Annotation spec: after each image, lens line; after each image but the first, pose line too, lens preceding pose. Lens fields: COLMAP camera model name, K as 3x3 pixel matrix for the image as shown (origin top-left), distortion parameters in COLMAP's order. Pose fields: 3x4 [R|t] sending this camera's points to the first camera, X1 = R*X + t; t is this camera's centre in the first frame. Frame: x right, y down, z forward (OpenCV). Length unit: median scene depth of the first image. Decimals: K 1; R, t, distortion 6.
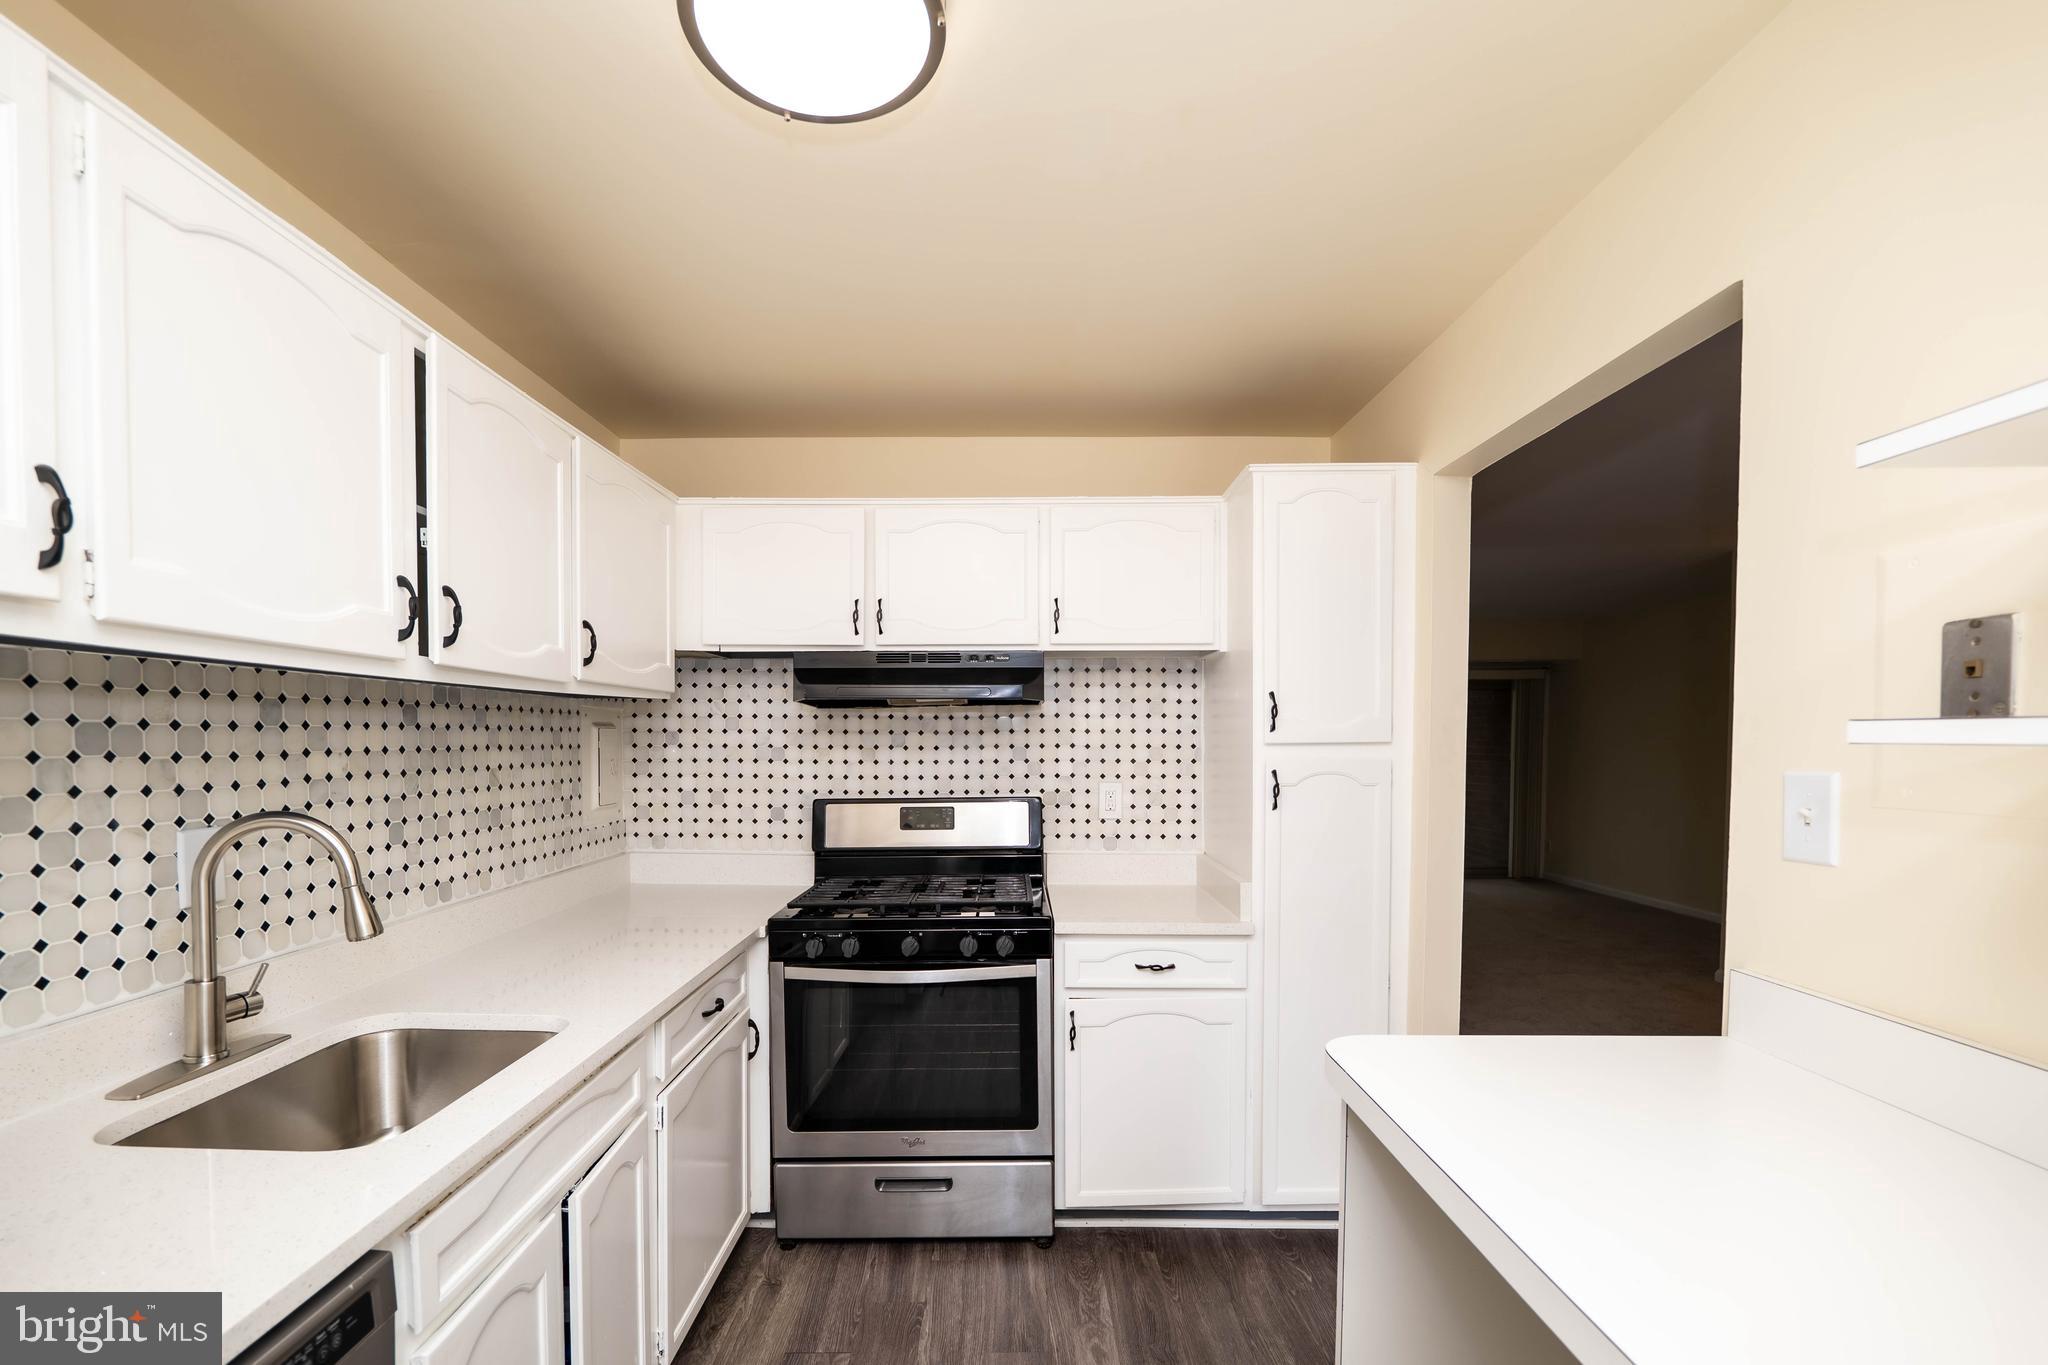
lens RADIAL K [[854.5, 0, 1007.6], [0, 854.5, 762.5], [0, 0, 1]] dist [-0.012650, 0.000394]
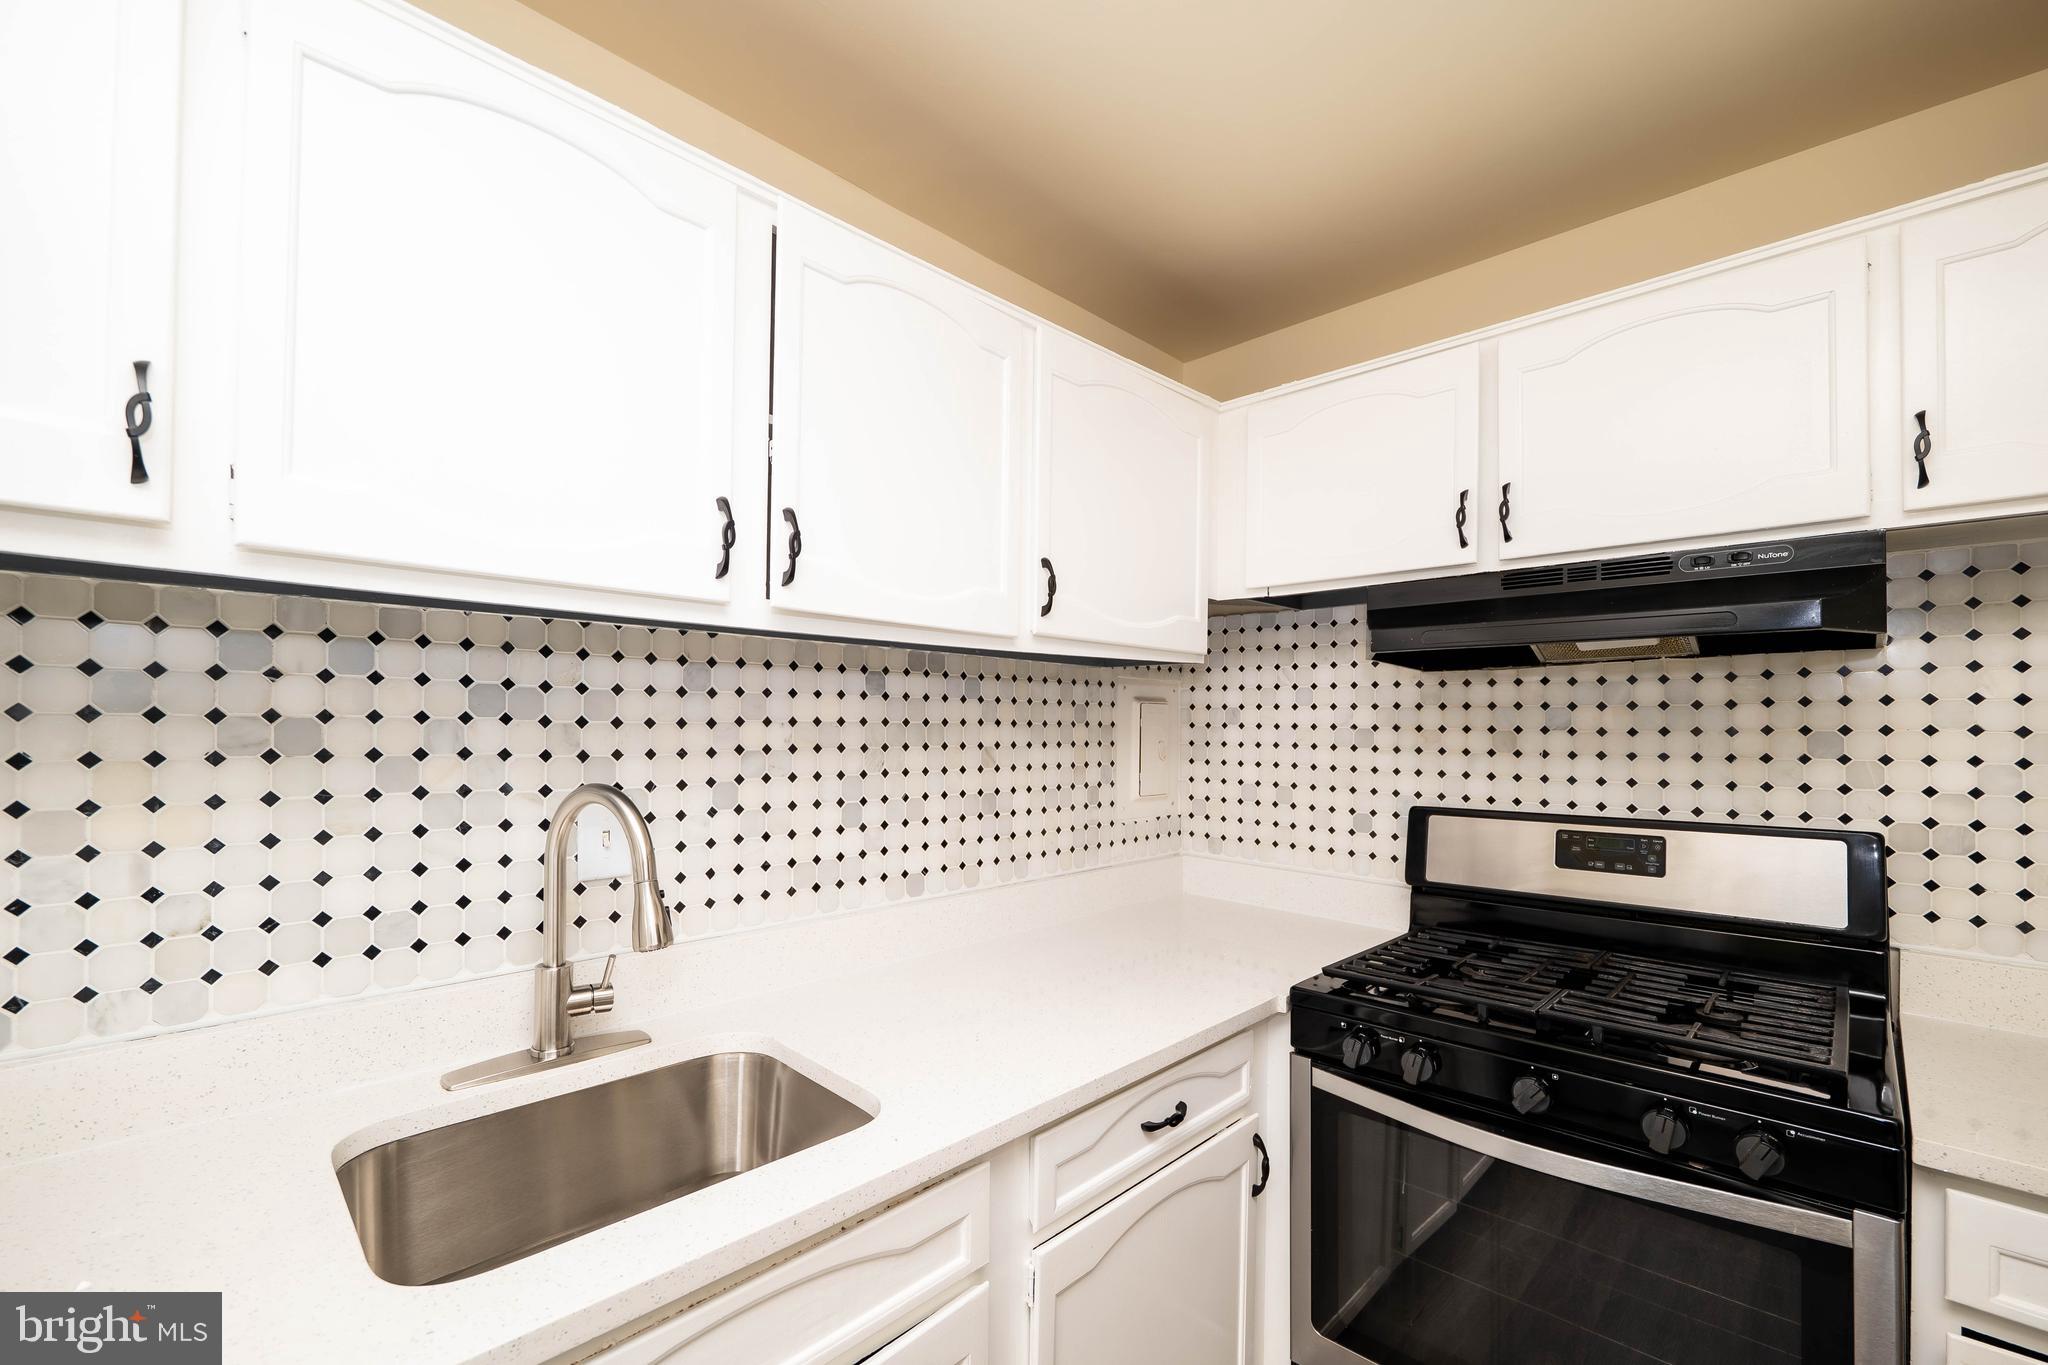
lens RADIAL K [[854.5, 0, 1027.0], [0, 854.5, 716.3], [0, 0, 1]] dist [-0.012650, 0.000394]
pose [[0.717085, -0.002182, -0.696982, 0.030434], [-0.027578, 0.999123, -0.031502, 0.002379], [0.696440, 0.041811, 0.716396, 0.379631]]
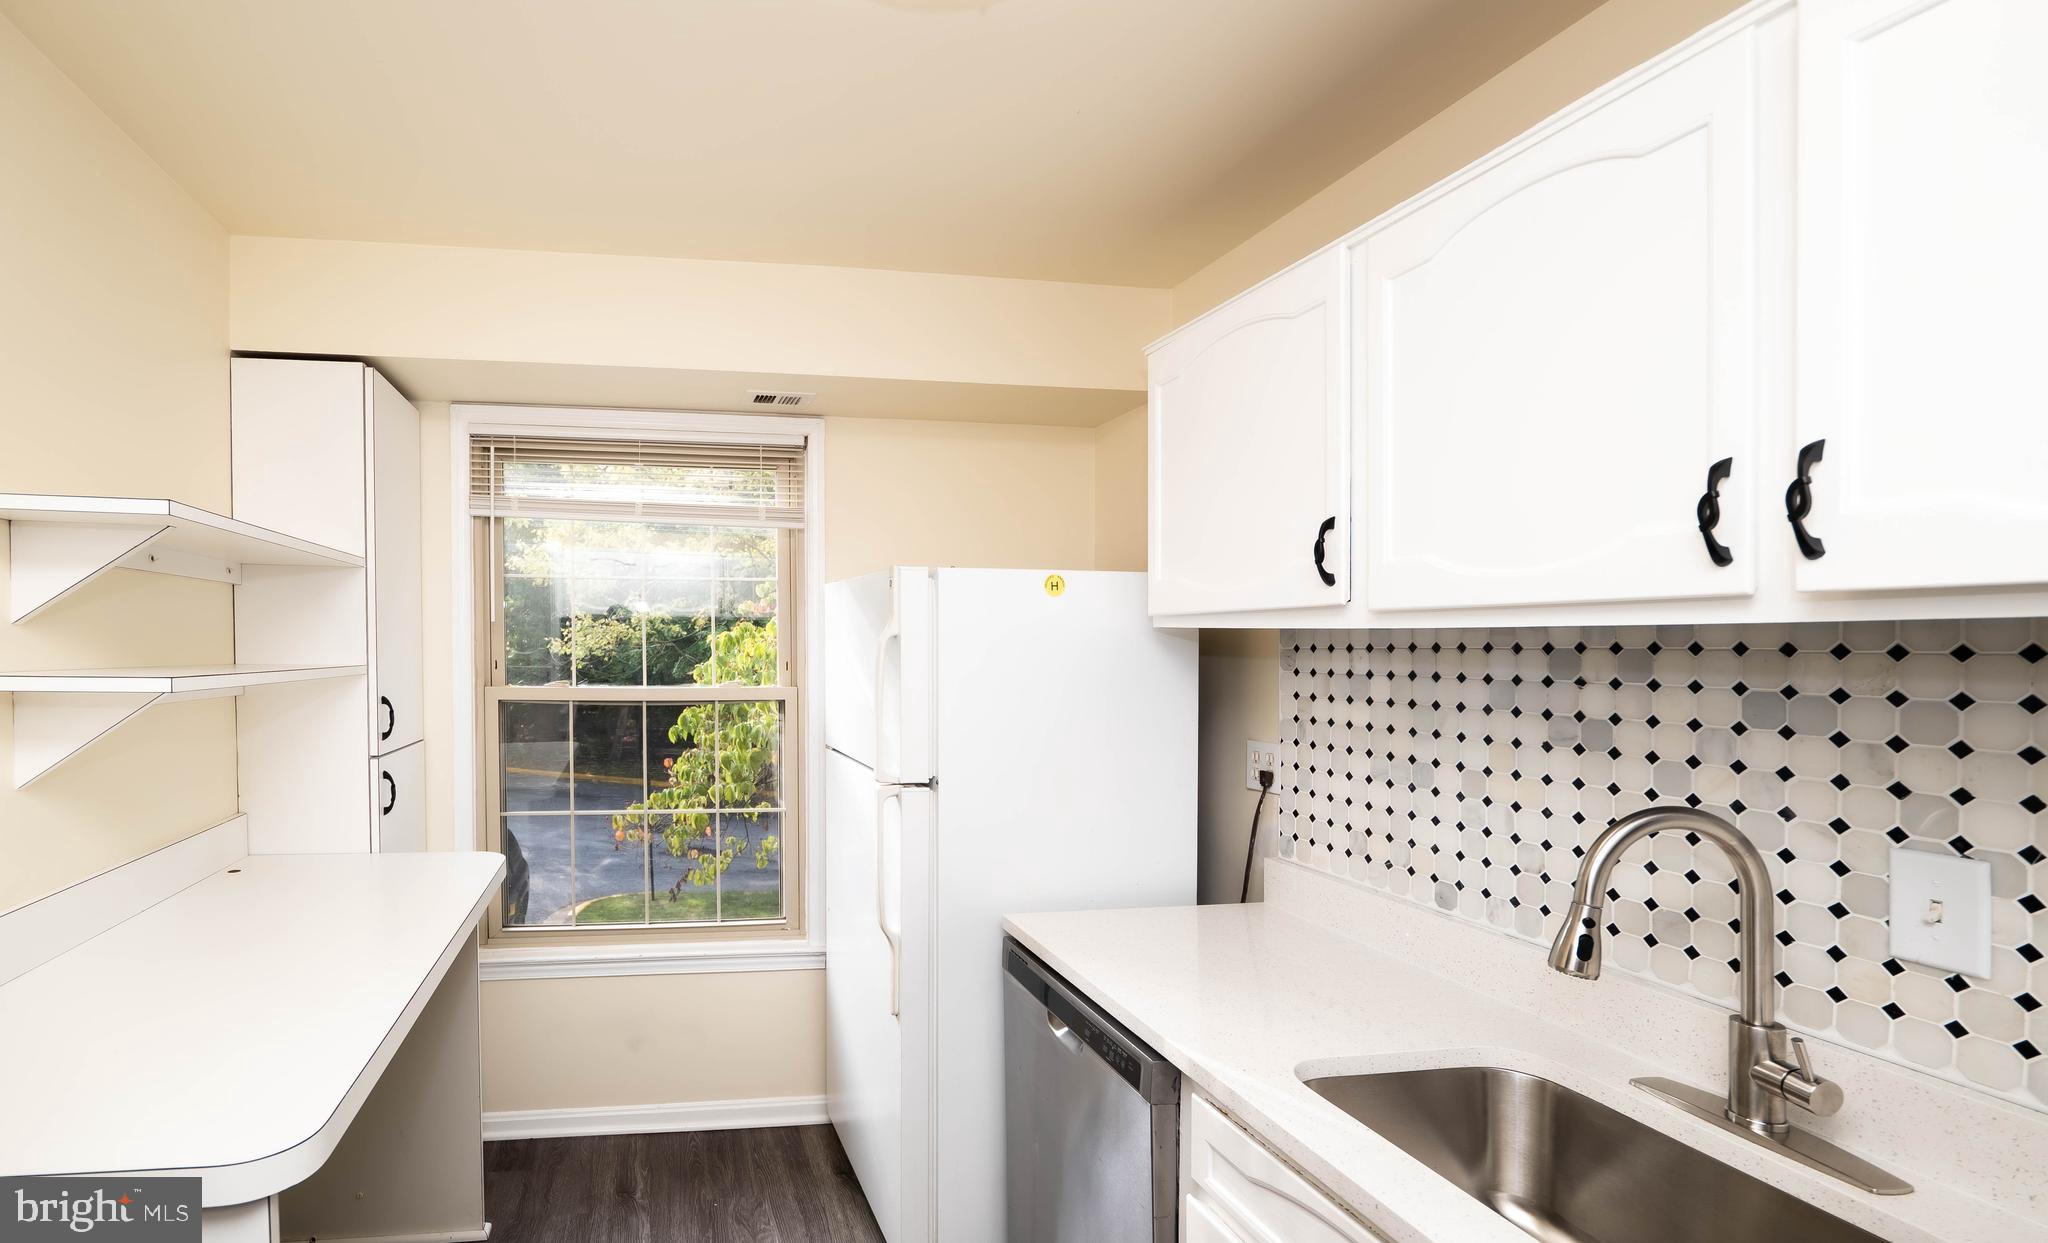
lens RADIAL K [[945.5, 0, 763.5], [0, 945.5, 639.1], [0, 0, 1]] dist [0.002069, 0.000604]
pose [[-0.990042, -0.014682, -0.140002, 0.051411], [-0.017633, 0.999647, 0.019858, -0.054601], [0.139661, 0.022129, -0.989952, 0.959824]]
